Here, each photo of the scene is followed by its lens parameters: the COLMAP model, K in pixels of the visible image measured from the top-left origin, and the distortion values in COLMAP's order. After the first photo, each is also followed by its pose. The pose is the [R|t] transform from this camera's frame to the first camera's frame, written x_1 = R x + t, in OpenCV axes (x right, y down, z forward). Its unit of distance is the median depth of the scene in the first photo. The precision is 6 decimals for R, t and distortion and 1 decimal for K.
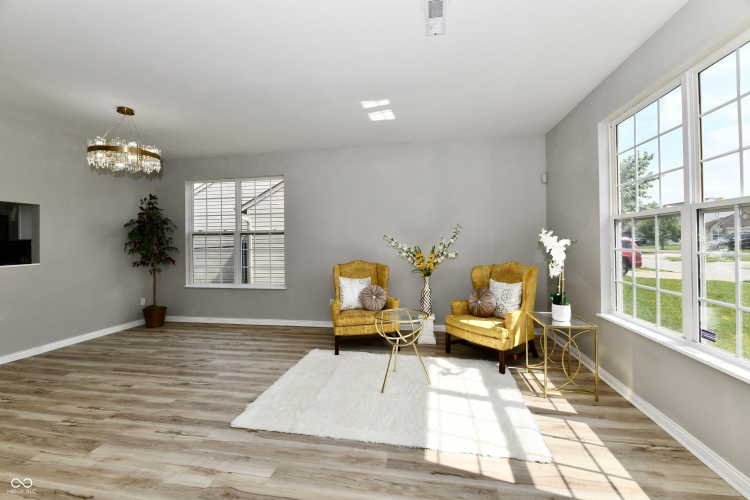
lens RADIAL K [[305.1, 0, 377.6], [0, 305.1, 243.7], [0, 0, 1]] dist [-0.005143, -0.000780]
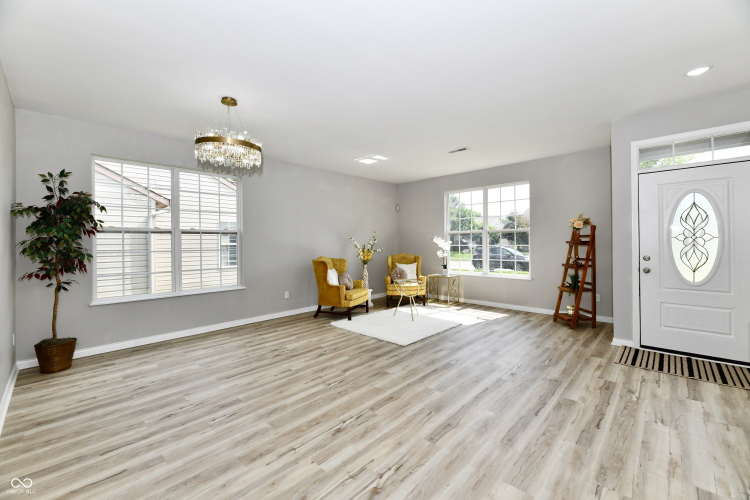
lens RADIAL K [[305.1, 0, 377.6], [0, 305.1, 243.7], [0, 0, 1]] dist [-0.005143, -0.000780]
pose [[0.560153, 0.001990, 0.828387, -1.513377], [0.007520, 0.999944, -0.007487, 0.019105], [-0.828355, 0.010423, 0.560106, 0.105372]]
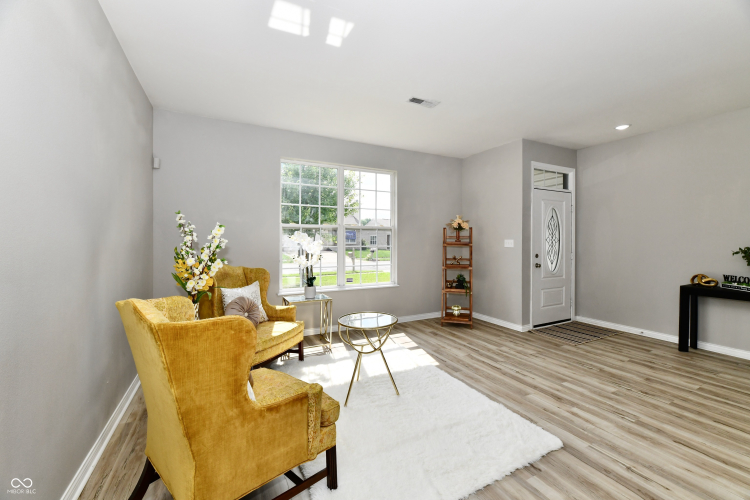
lens RADIAL K [[307.9, 0, 379.7], [0, 307.9, 241.2], [0, 0, 1]] dist [-0.001151, -0.002922]
pose [[-0.603081, 0.010362, 0.797613, -0.661774], [0.008790, 0.999941, -0.006345, 0.005001], [-0.797632, 0.003185, -0.603136, 1.473143]]
